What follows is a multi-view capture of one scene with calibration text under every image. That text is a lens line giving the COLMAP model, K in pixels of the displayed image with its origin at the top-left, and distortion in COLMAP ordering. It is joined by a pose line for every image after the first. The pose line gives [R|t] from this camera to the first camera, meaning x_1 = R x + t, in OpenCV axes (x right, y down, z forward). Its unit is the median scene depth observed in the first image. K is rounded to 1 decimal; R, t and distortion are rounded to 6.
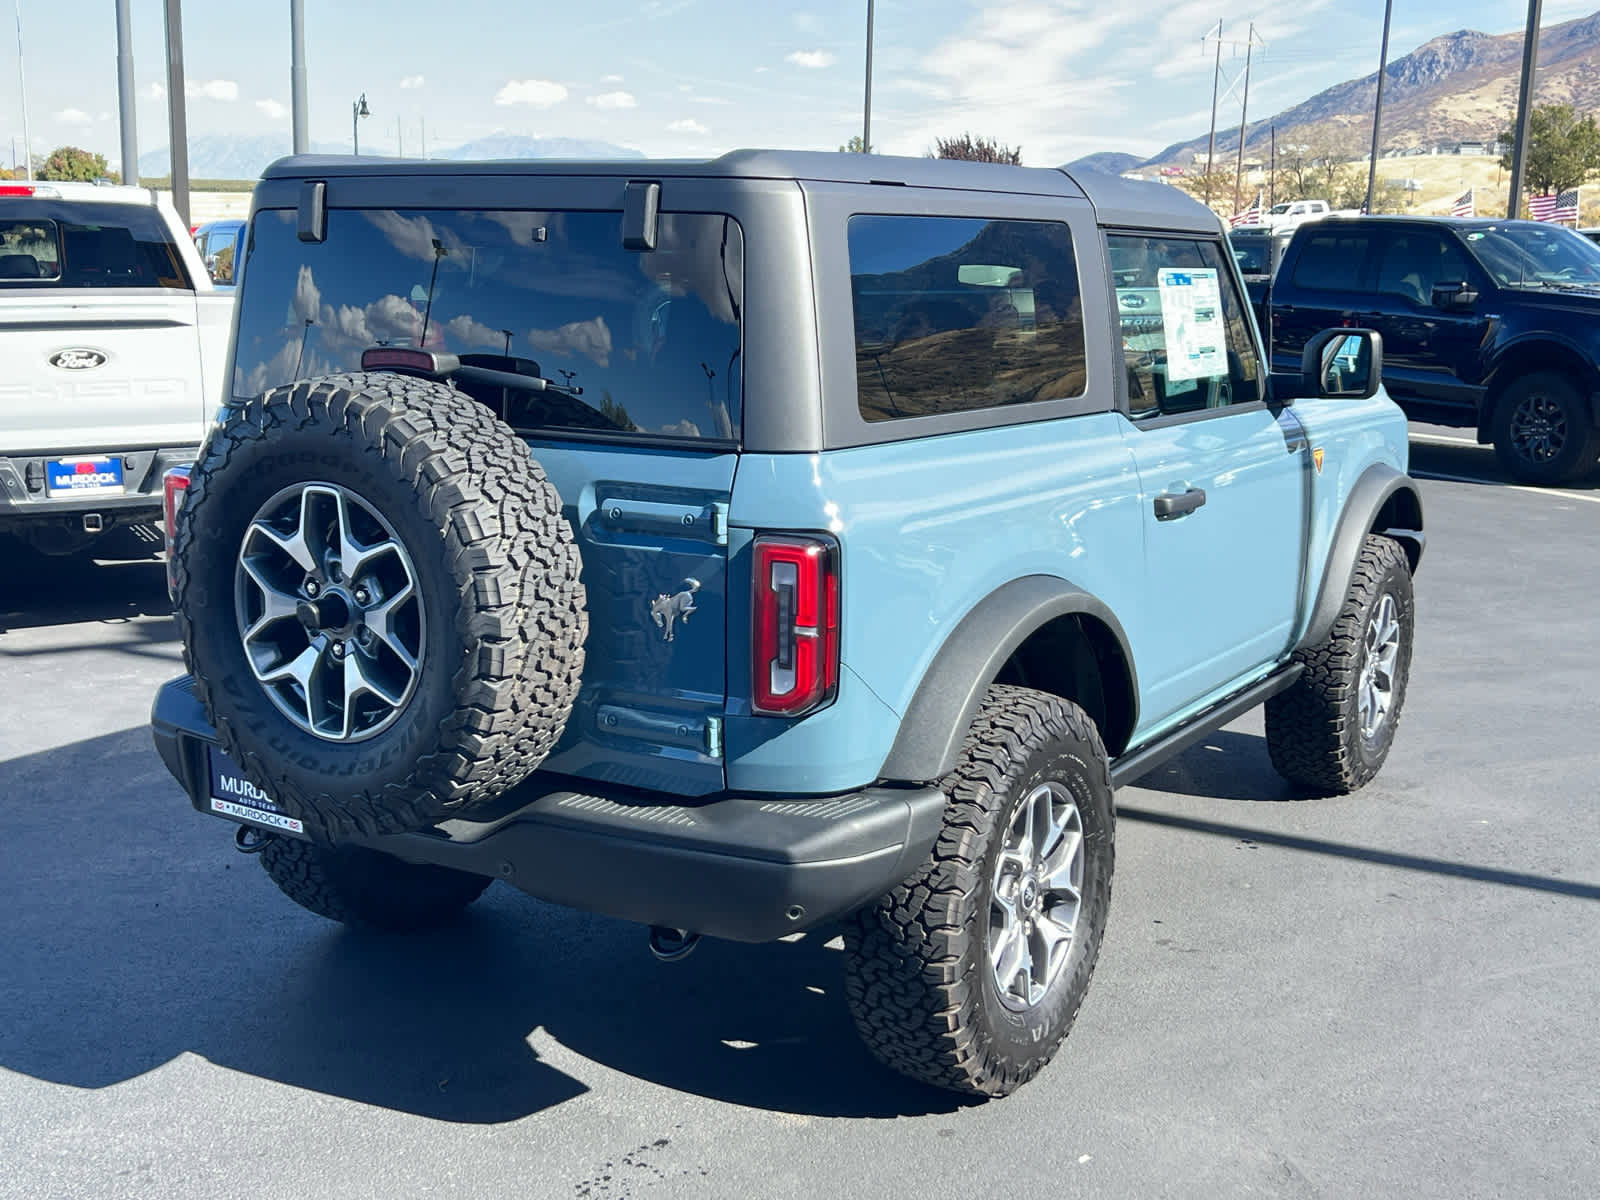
lens RADIAL K [[1871.0, 0, 828.1], [0, 1871.0, 620.8], [0, 0, 1]] dist [0.051100, 0.000000]
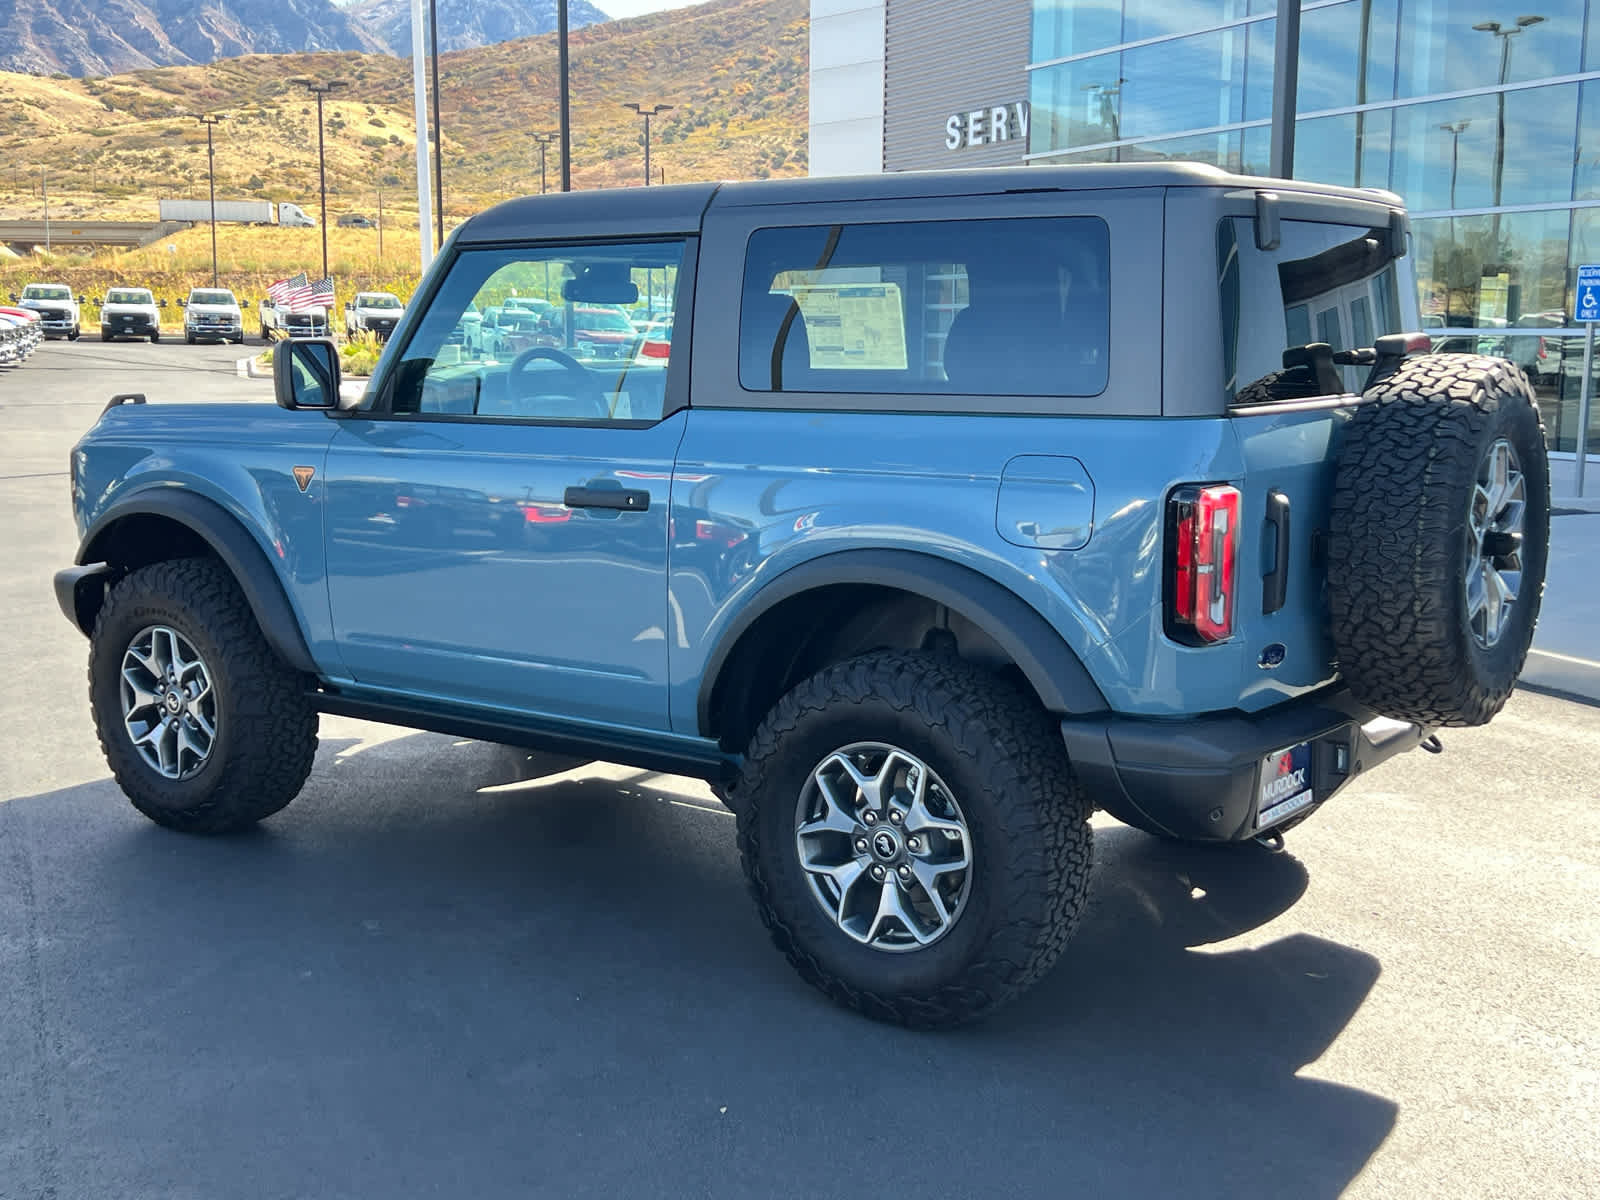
lens RADIAL K [[1871.0, 0, 802.0], [0, 1871.0, 572.1], [0, 0, 1]] dist [0.051100, 0.000000]
pose [[0.075870, -0.155293, 0.984951, -1.448039], [0.201692, 0.969769, 0.137363, -0.235977], [-0.976506, 0.188235, 0.104898, 1.246126]]
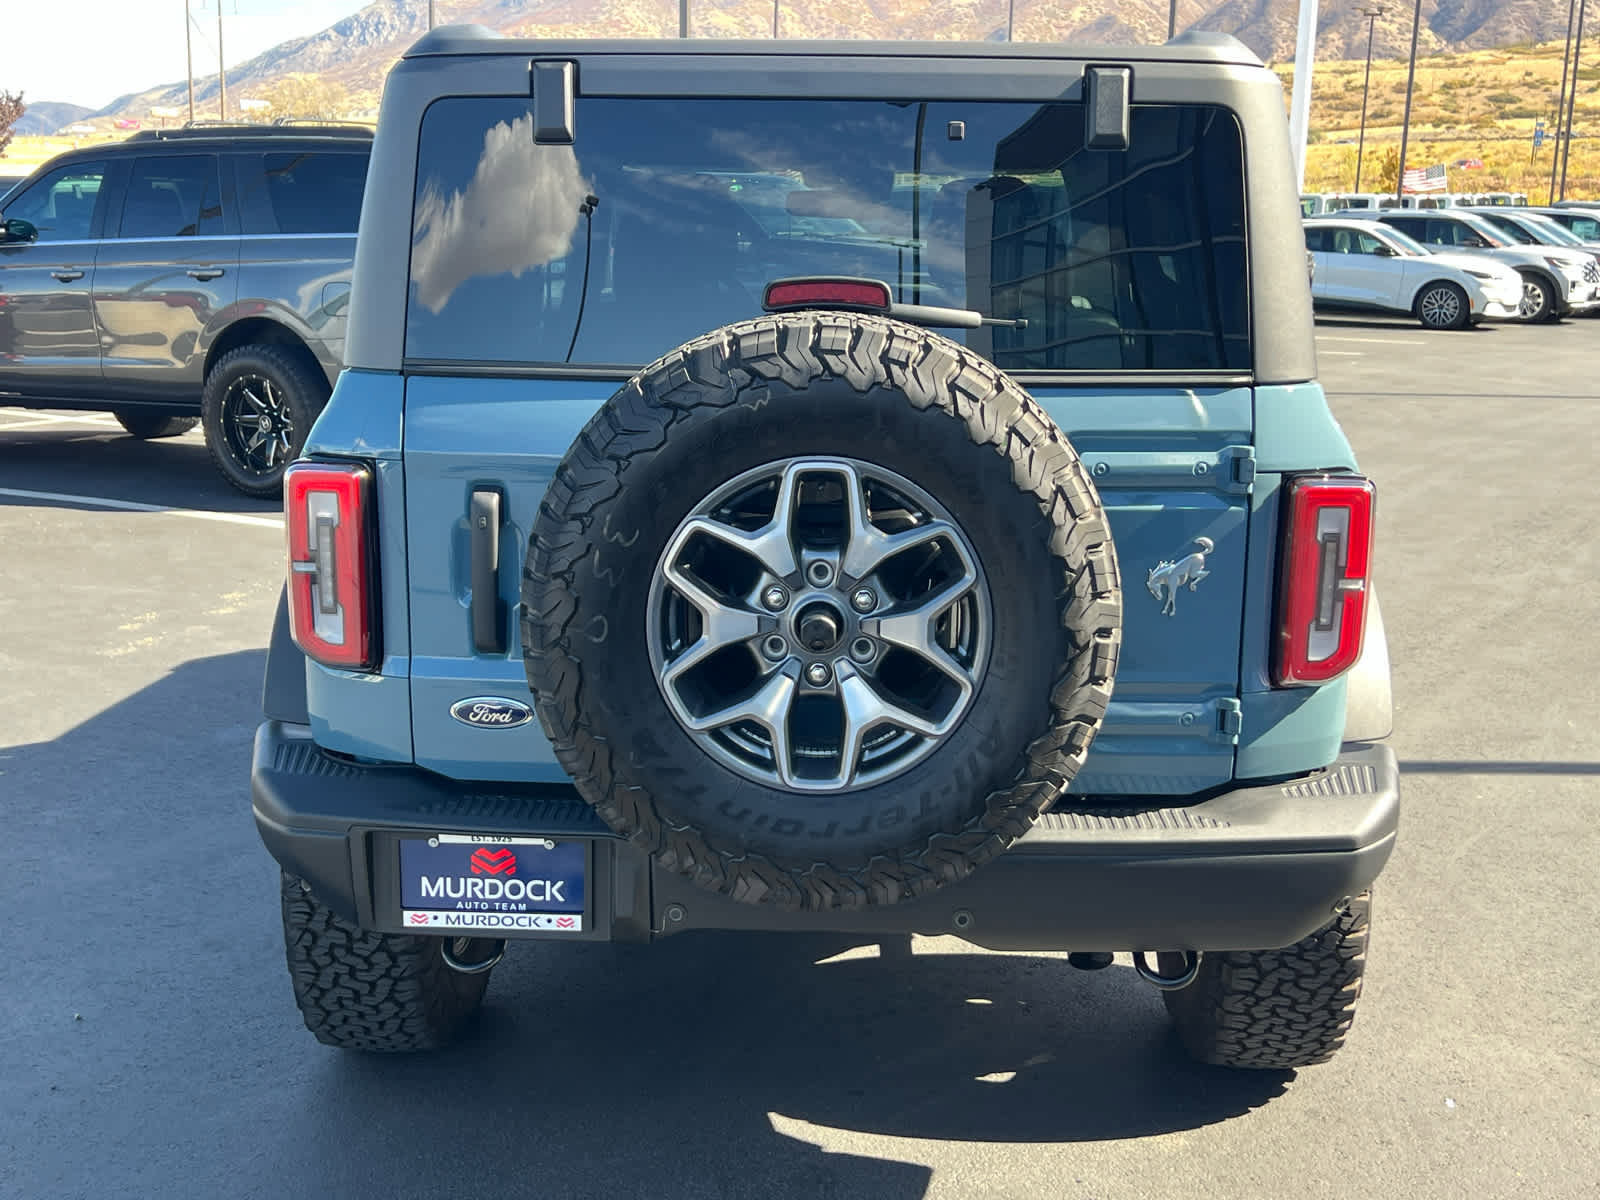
lens RADIAL K [[1871.0, 0, 815.9], [0, 1871.0, 620.4], [0, 0, 1]] dist [0.051100, 0.000000]
pose [[0.862602, -0.111221, 0.493505, -0.604918], [0.101338, 0.993749, 0.046831, -0.040071], [-0.495629, 0.009614, 0.868481, 0.322945]]
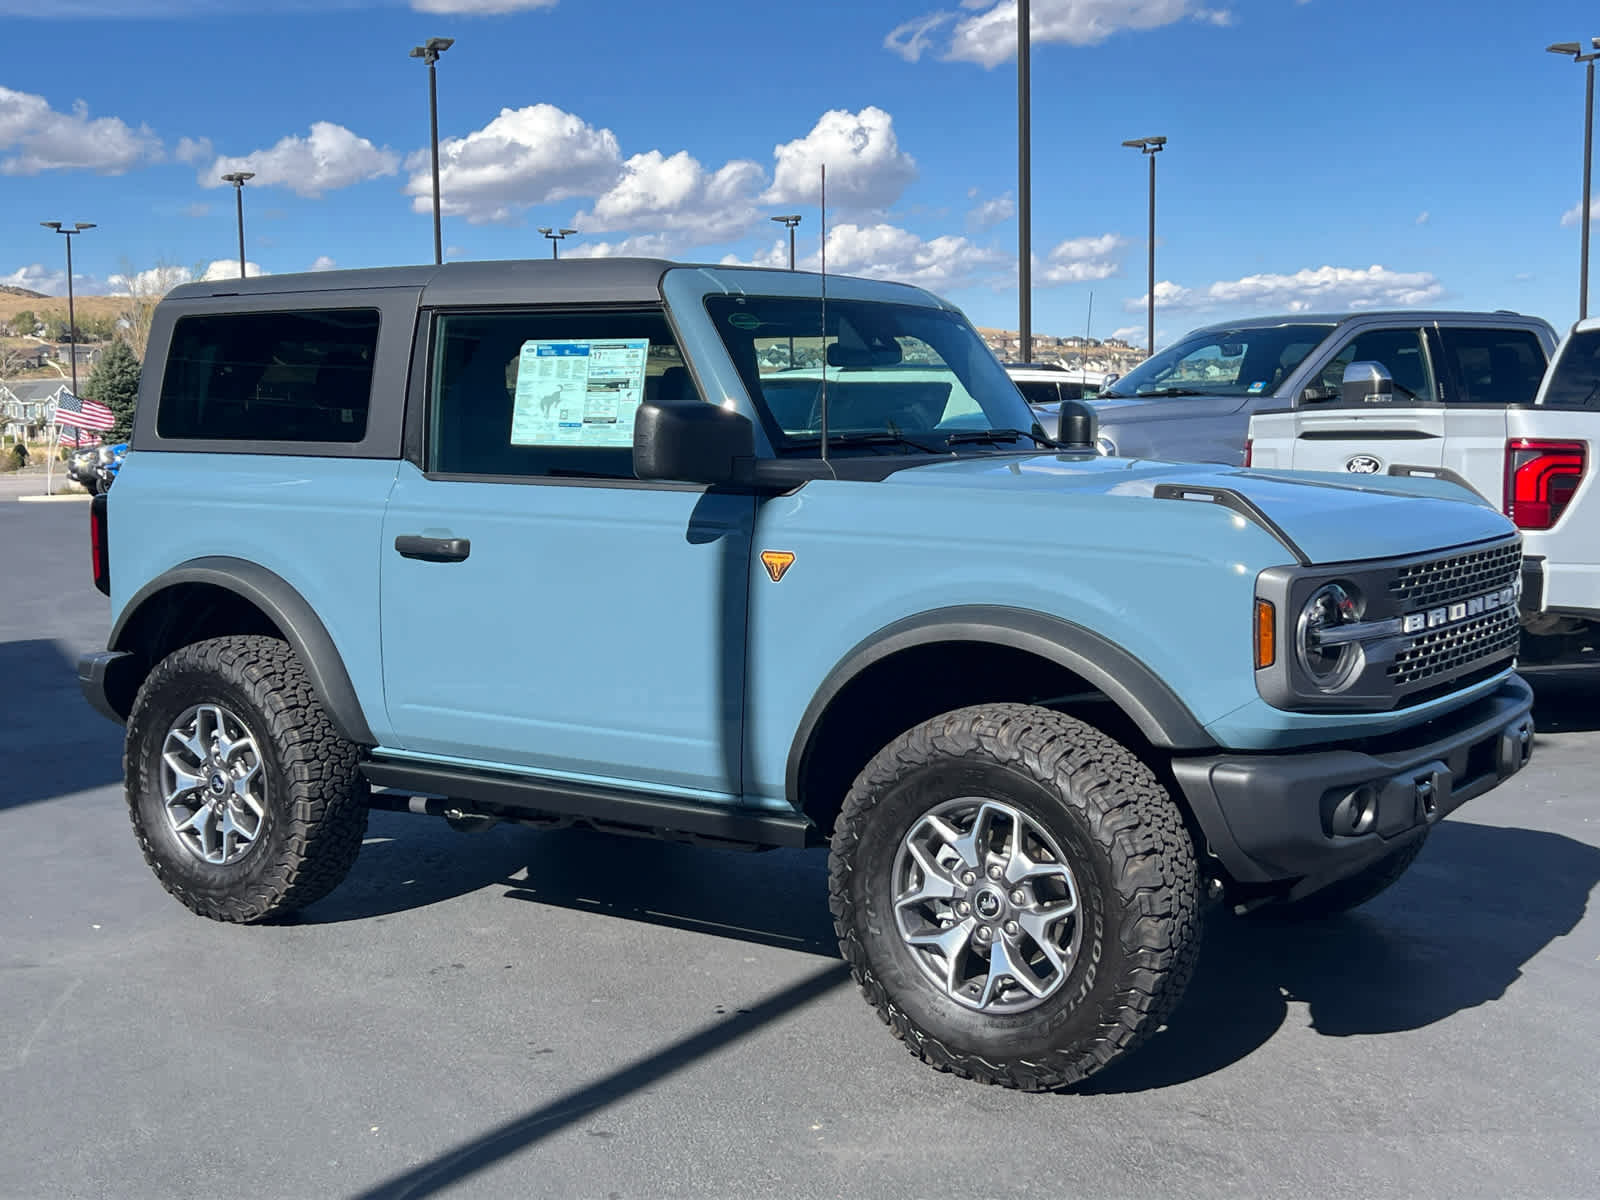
lens RADIAL K [[1960.0, 0, 797.0], [0, 1960.0, 599.4], [0, 0, 1]] dist [0.072599, 0.000000]
pose [[-0.063613, 0.086016, -0.994261, 1.674672], [-0.191433, 0.976726, 0.096747, -0.234337], [0.979442, 0.196489, -0.045666, 1.592887]]
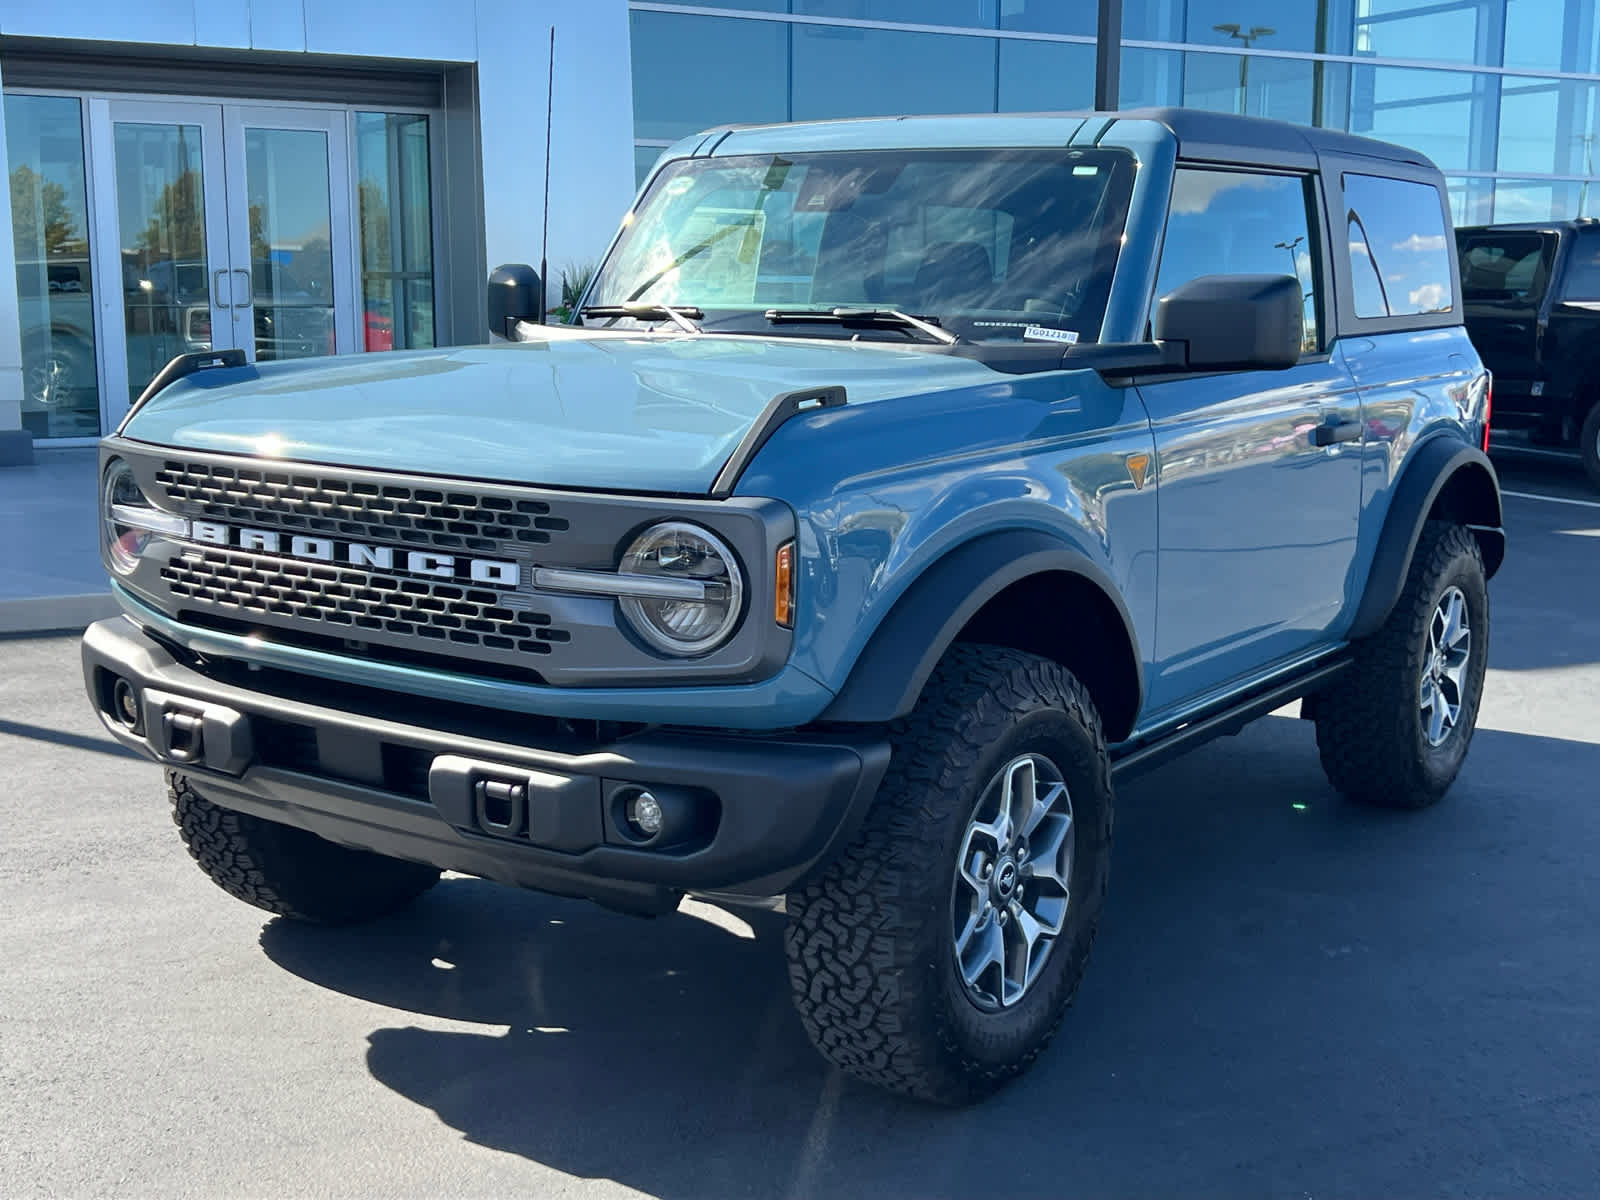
lens RADIAL K [[1960.0, 0, 784.9], [0, 1960.0, 601.8], [0, 0, 1]] dist [0.072599, 0.000000]
pose [[-0.997439, -0.040582, 0.058889, 0.110163], [-0.016511, 0.931836, 0.362503, -0.514772], [-0.069586, 0.360603, -0.930120, 2.840195]]
